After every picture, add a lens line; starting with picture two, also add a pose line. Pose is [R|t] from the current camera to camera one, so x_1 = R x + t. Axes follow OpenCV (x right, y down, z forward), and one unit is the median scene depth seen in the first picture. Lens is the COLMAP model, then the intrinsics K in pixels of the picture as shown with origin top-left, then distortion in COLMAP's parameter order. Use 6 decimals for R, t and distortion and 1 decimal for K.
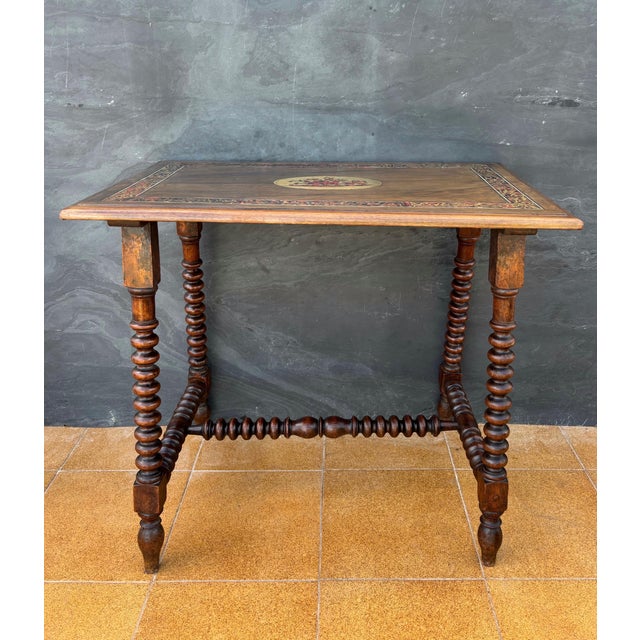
lens RADIAL K [[596.8, 0, 336.3], [0, 596.8, 273.3], [0, 0, 1]] dist [0.006816, -0.006254]
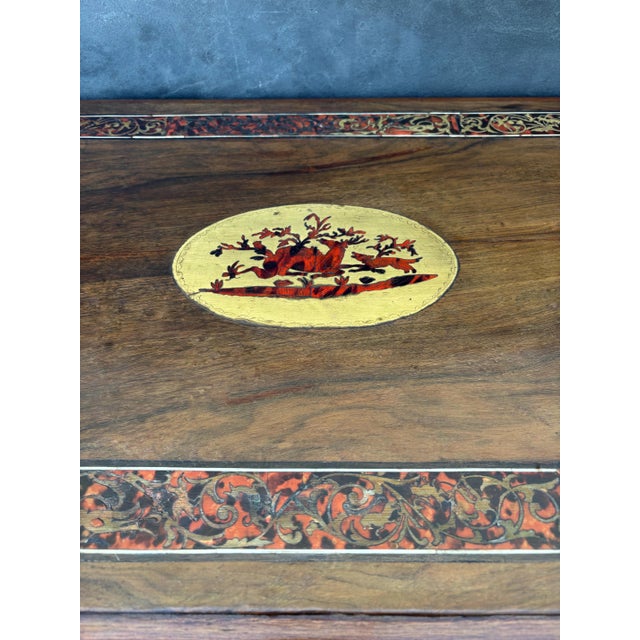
lens RADIAL K [[499.4, 0, 320.0], [0, 499.4, 320.0], [0, 0, 1]] dist [0.004972, 0.001230]
pose [[0.999899, -0.013139, -0.005401, -0.008231], [0.014075, 0.864756, 0.501994, -0.239418], [-0.001926, -0.502020, 0.864854, 0.601489]]
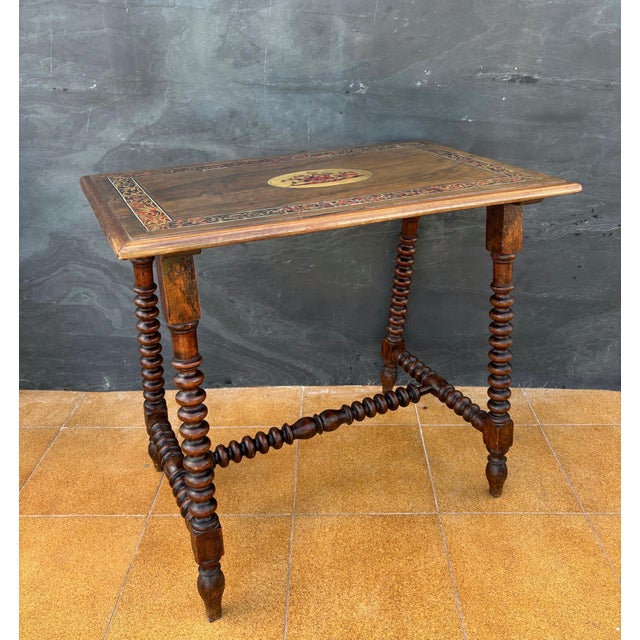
lens RADIAL K [[625.6, 0, 317.3], [0, 625.6, 310.6], [0, 0, 1]] dist [-0.004689, 0.024615]
pose [[0.999656, -0.009531, -0.024424, 0.043604], [0.011731, 0.995731, 0.091556, 0.013098], [0.023447, -0.091811, 0.995500, -0.134649]]
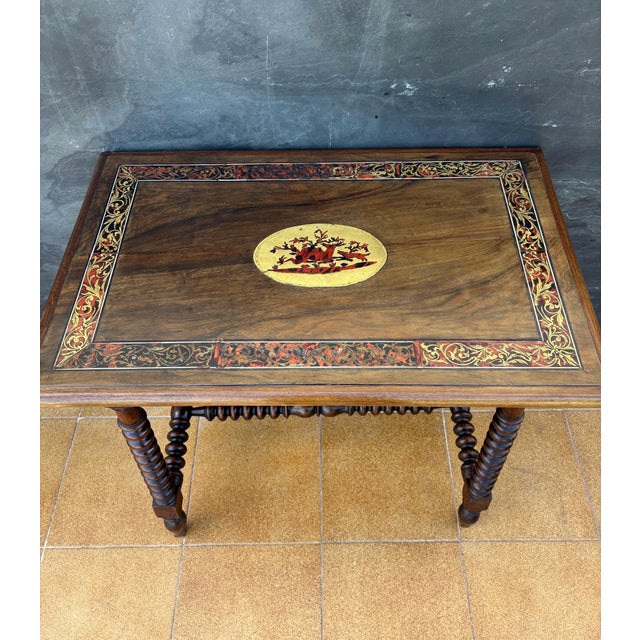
lens RADIAL K [[578.1, 0, 319.3], [0, 578.1, 309.8], [0, 0, 1]] dist [0.011792, -0.000698]
pose [[0.999631, -0.019861, -0.018550, -0.001722], [0.026871, 0.824440, 0.565312, -0.456933], [0.004065, -0.565601, 0.824669, 0.265415]]
